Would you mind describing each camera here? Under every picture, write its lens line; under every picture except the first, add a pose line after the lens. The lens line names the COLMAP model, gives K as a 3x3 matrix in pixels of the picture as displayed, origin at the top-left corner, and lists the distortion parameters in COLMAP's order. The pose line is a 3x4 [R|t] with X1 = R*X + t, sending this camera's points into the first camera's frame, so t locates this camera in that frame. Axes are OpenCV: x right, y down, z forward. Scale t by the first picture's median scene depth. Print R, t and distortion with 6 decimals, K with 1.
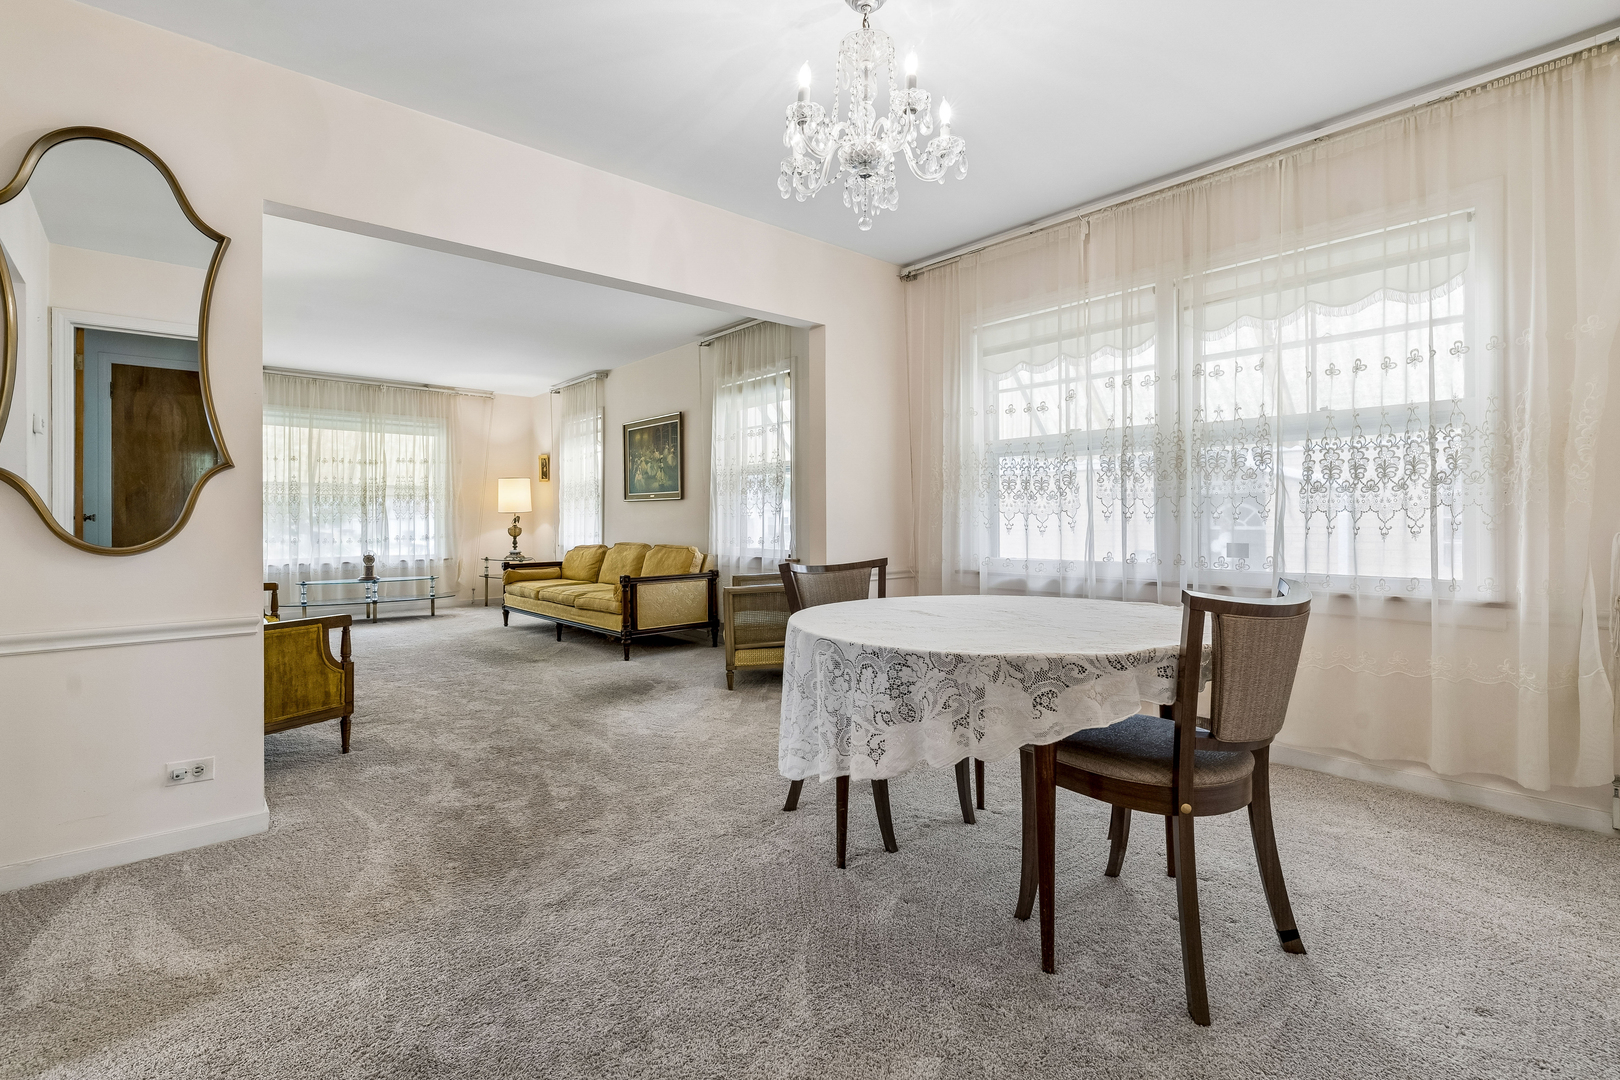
lens RADIAL K [[729.4, 0, 810.0], [0, 729.4, 526.8], [0, 0, 1]] dist [0.002909, 0.000490]
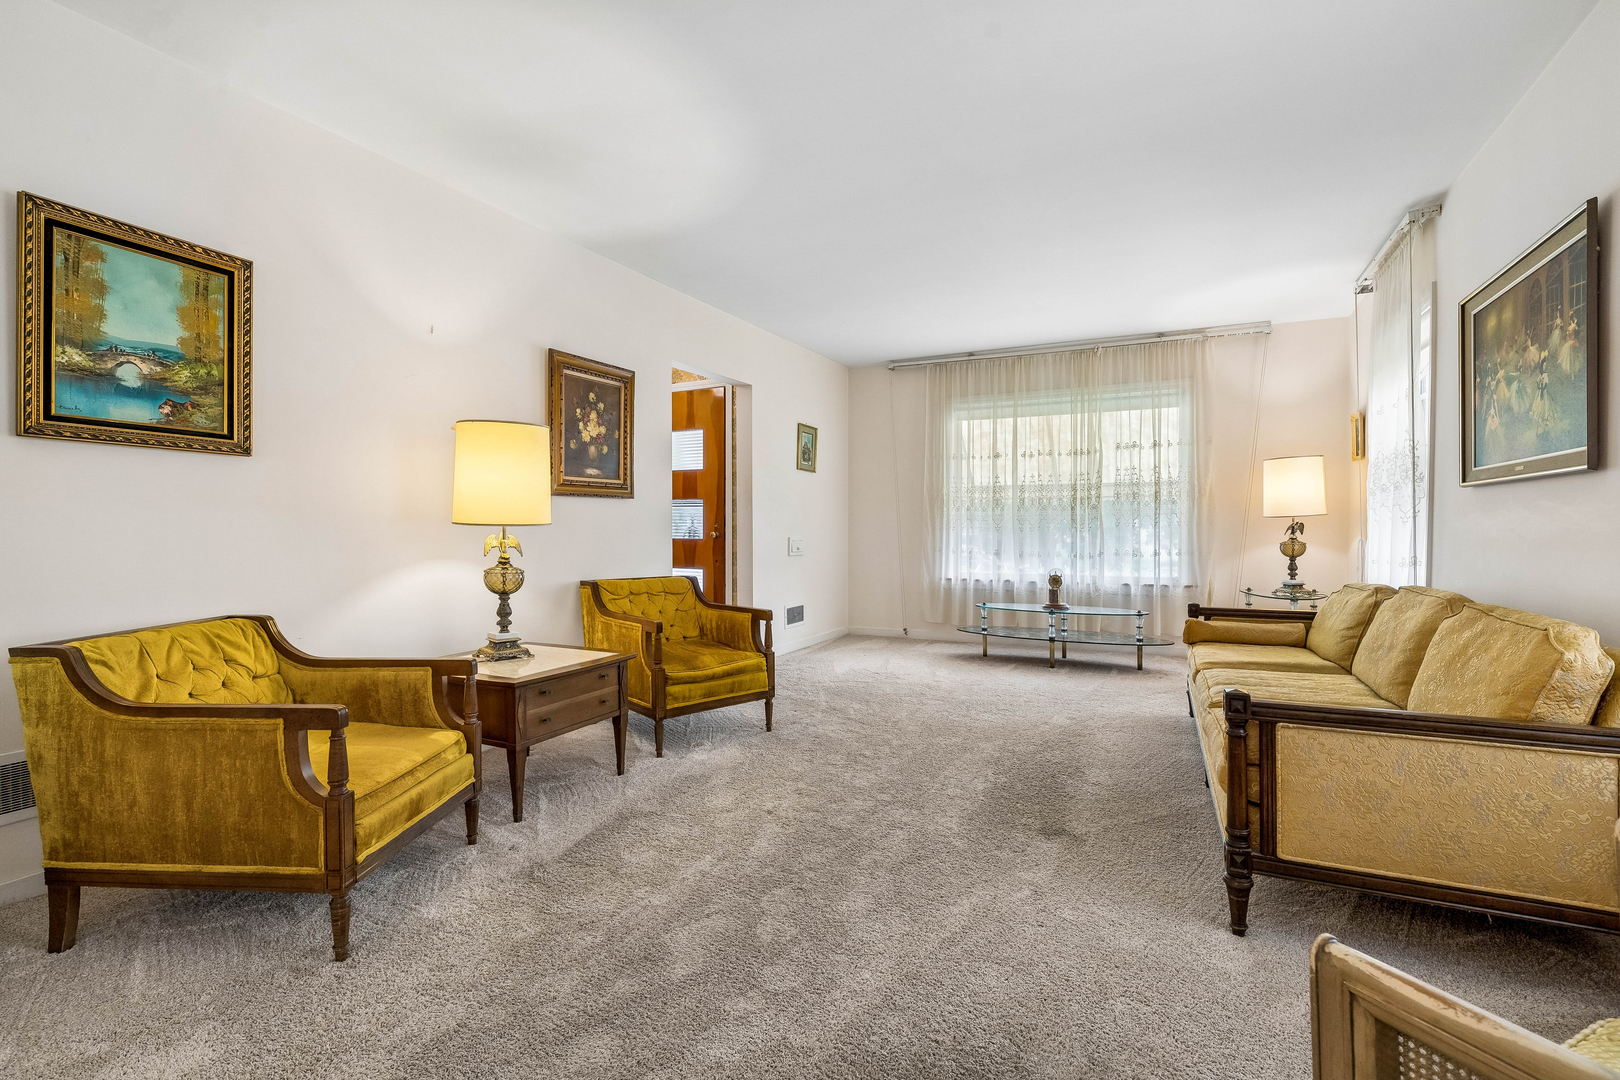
lens RADIAL K [[729.4, 0, 801.2], [0, 729.4, 534.4], [0, 0, 1]] dist [0.002909, 0.000490]
pose [[0.367338, 0.010956, -0.930023, -0.001680], [-0.009545, 0.999922, 0.008010, -0.006583], [0.930039, 0.005935, 0.367414, 0.454622]]
